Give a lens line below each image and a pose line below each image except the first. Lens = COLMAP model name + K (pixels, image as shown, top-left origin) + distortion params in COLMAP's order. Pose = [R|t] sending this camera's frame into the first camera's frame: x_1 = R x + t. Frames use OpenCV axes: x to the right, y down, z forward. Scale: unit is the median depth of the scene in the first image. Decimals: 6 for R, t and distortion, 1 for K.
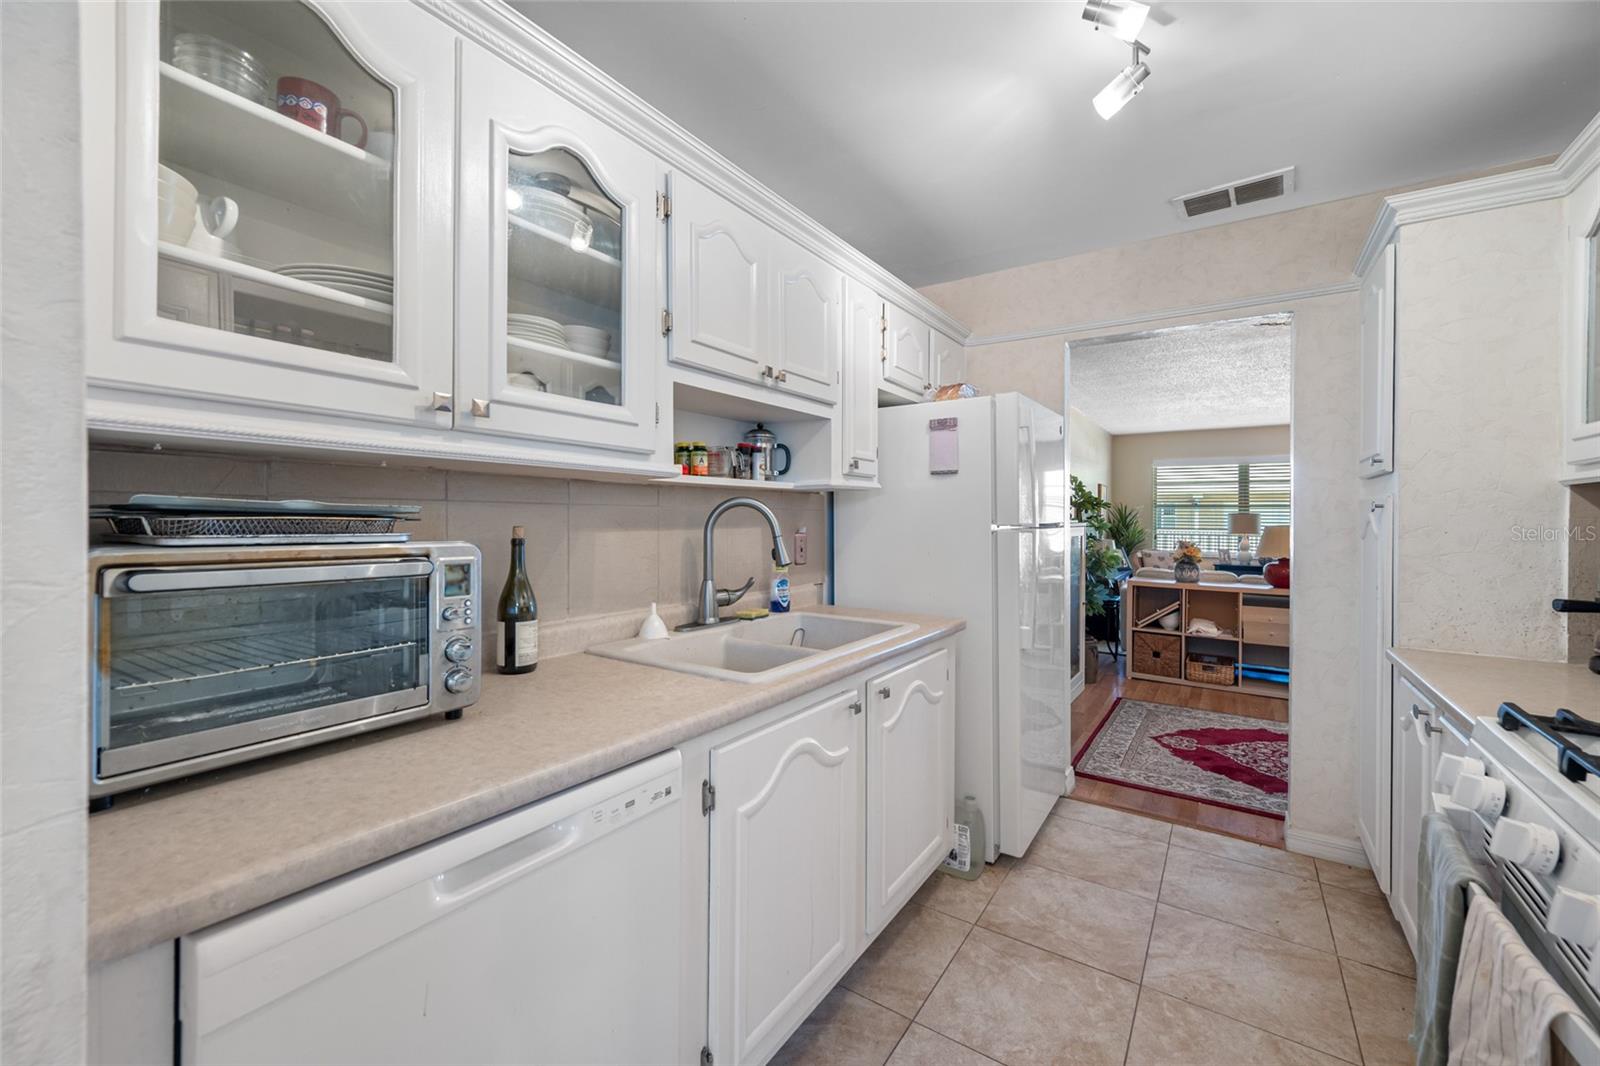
lens RADIAL K [[637.8, 0, 802.5], [0, 637.8, 515.8], [0, 0, 1]] dist [-0.004369, 0.000355]
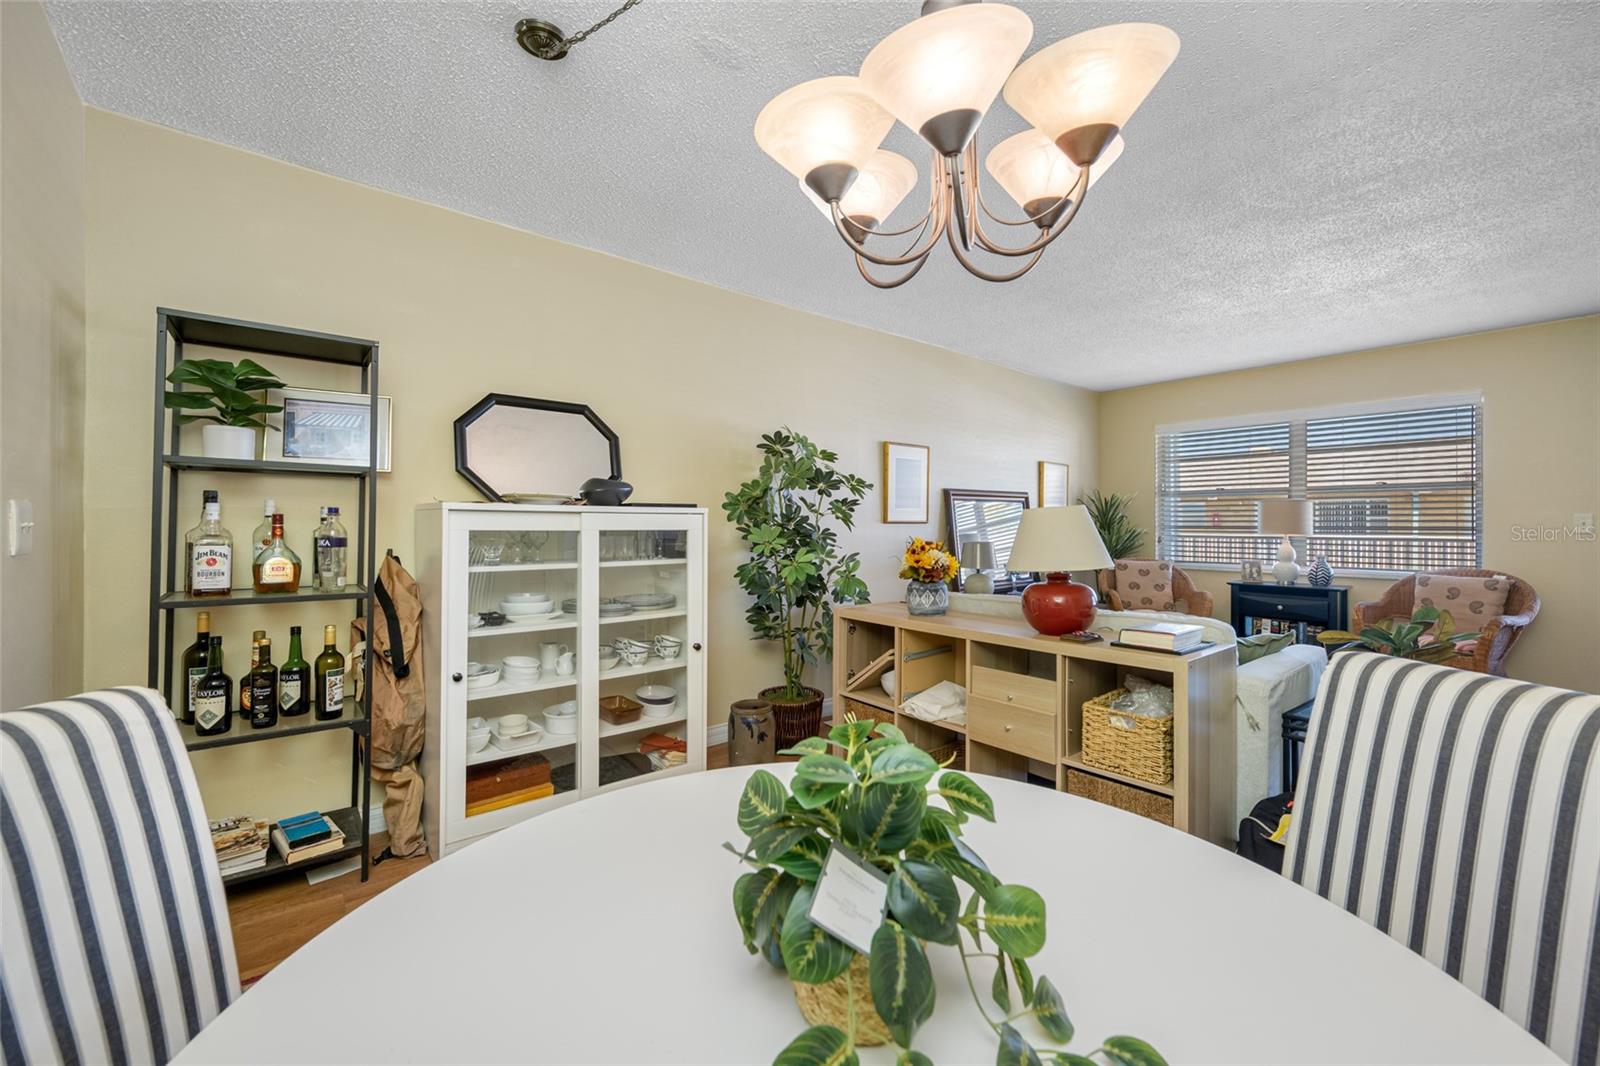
lens RADIAL K [[637.8, 0, 794.2], [0, 637.8, 524.3], [0, 0, 1]] dist [-0.004369, 0.000355]
pose [[0.960932, -0.005735, -0.276724, 0.929684], [0.005773, 0.999983, -0.000680, 0.034623], [0.276723, -0.000944, 0.960949, 0.627621]]
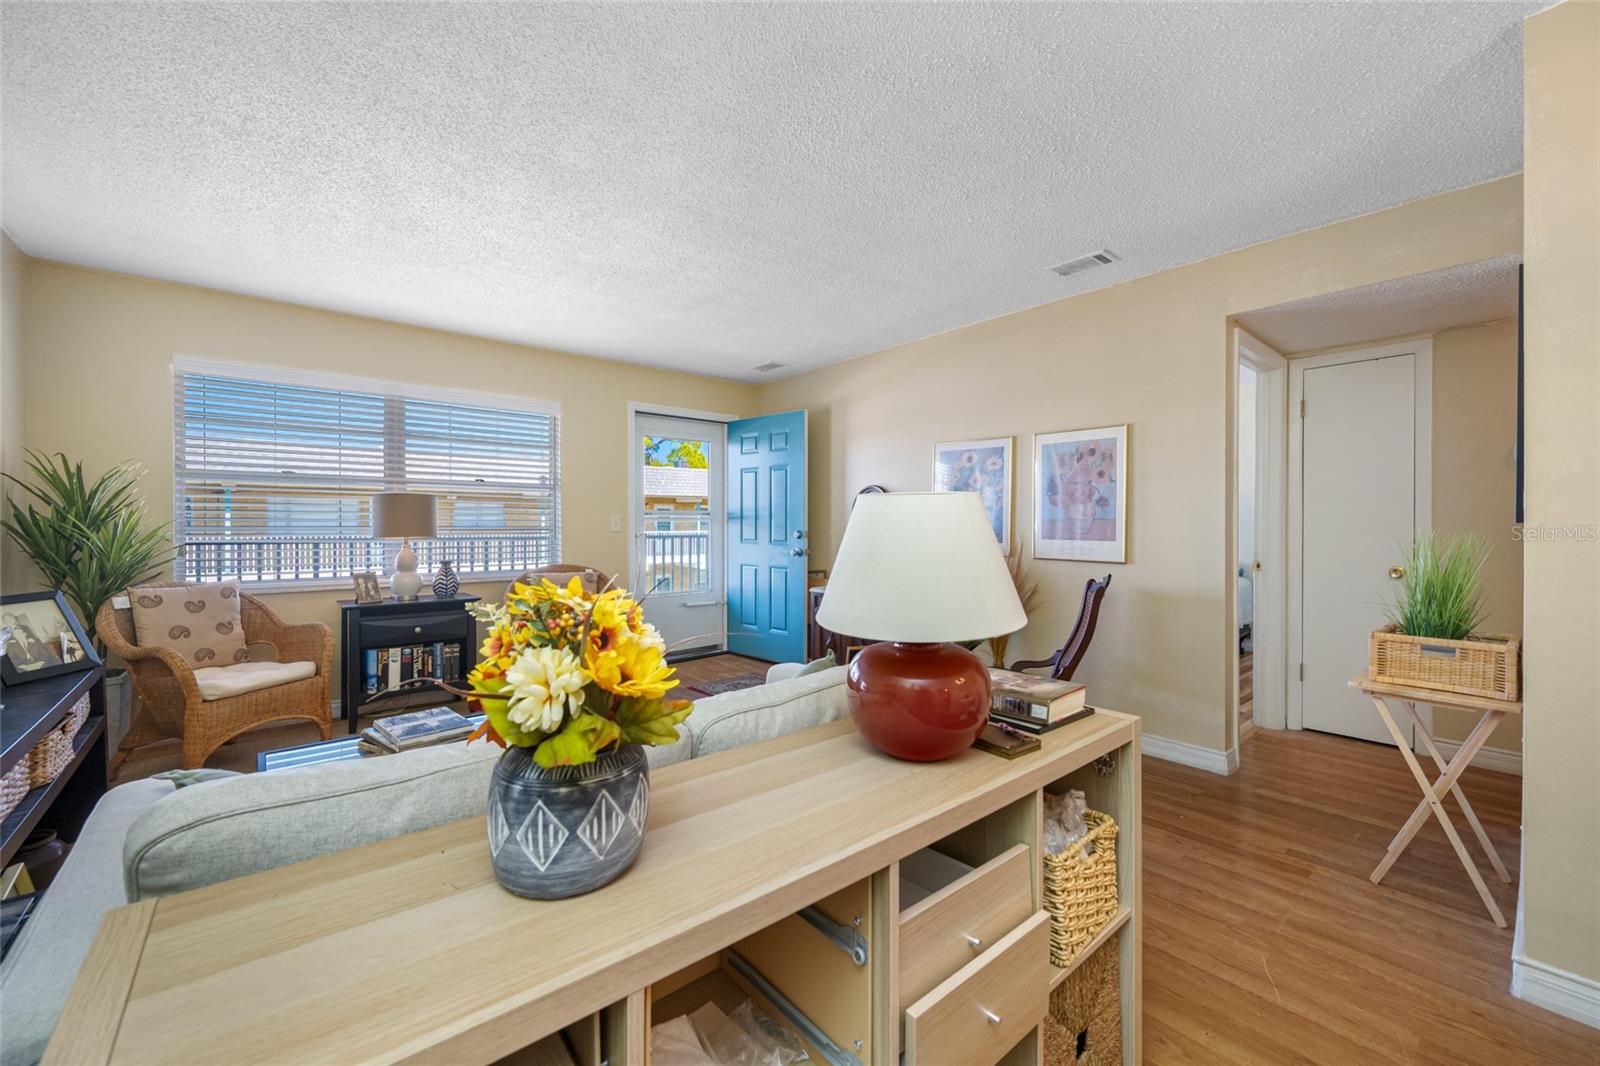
lens RADIAL K [[637.8, 0, 813.6], [0, 637.8, 528.1], [0, 0, 1]] dist [-0.004369, 0.000355]
pose [[0.250896, -0.011748, 0.967943, 0.683747], [-0.002140, 0.999917, 0.012691, 0.030989], [-0.968012, -0.005255, 0.250850, 1.298998]]
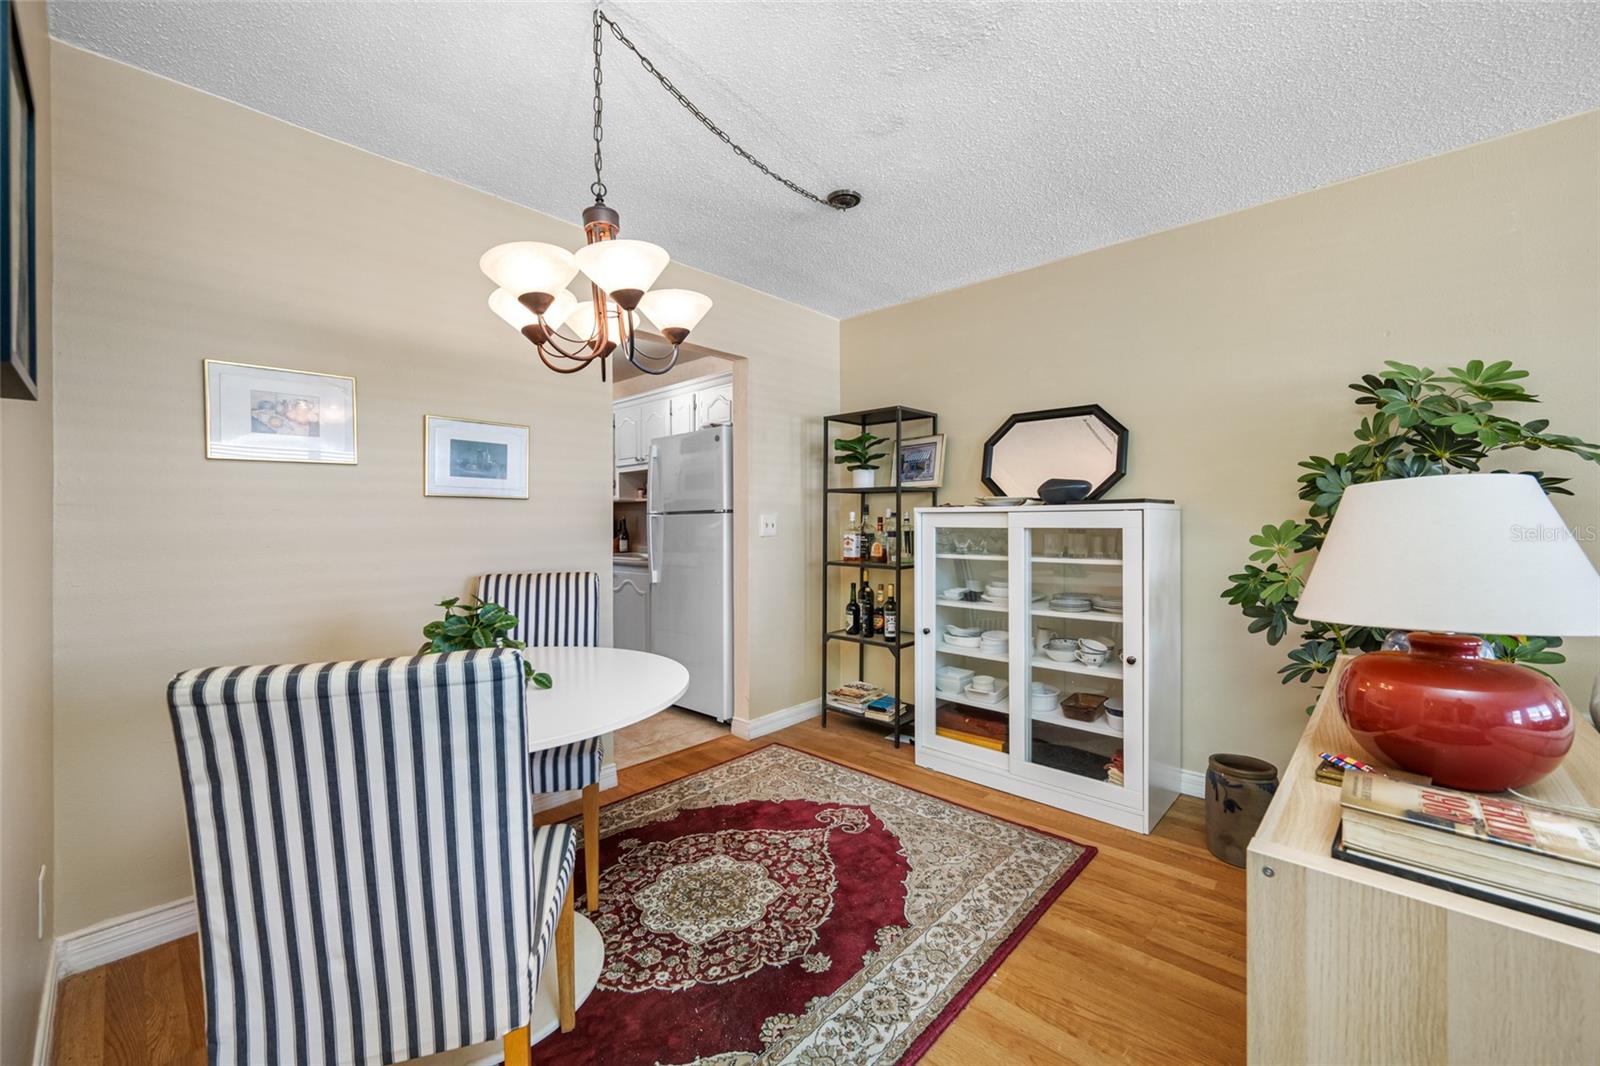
lens RADIAL K [[637.8, 0, 802.9], [0, 637.8, 523.2], [0, 0, 1]] dist [-0.004369, 0.000355]
pose [[-0.144975, -0.003649, -0.989429, 1.333148], [0.006316, 0.999969, -0.004613, 0.035873], [0.989415, -0.006918, -0.144948, 1.091368]]
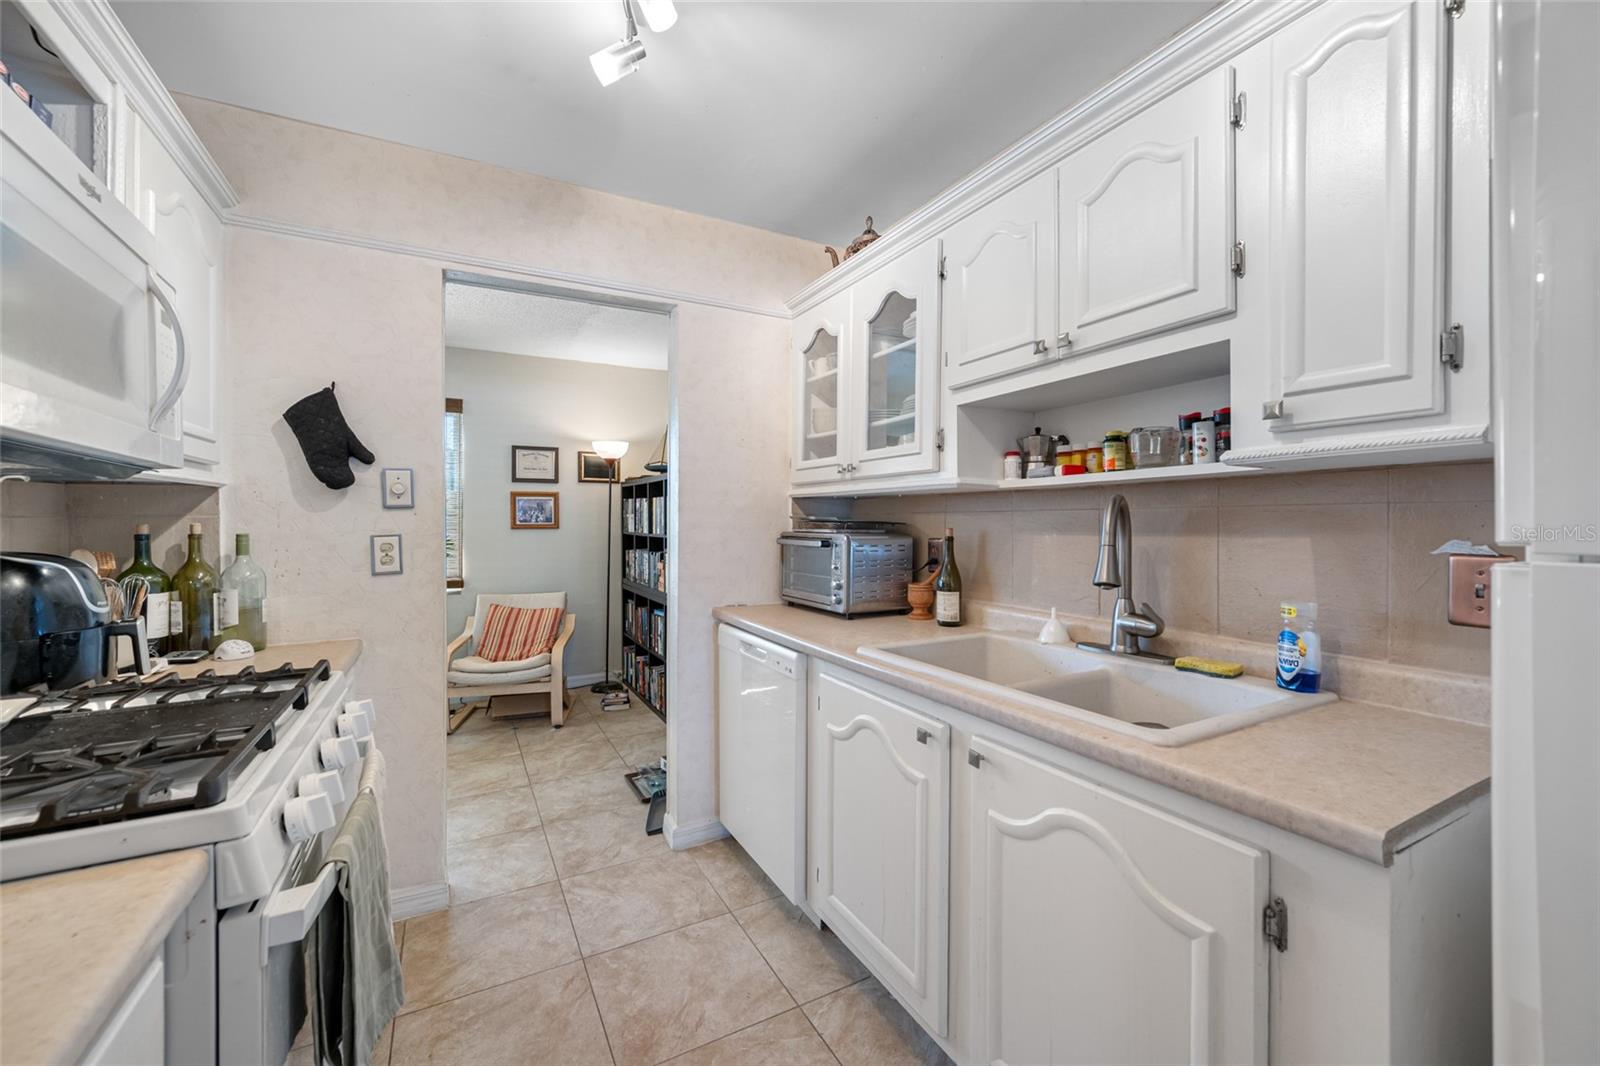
lens RADIAL K [[637.8, 0, 797.5], [0, 637.8, 512.8], [0, 0, 1]] dist [-0.004369, 0.000355]
pose [[-0.459858, -0.018128, -0.887808, 0.429617], [0.001584, 0.999773, -0.021235, 0.005074], [0.887991, -0.011172, -0.459725, 0.566560]]
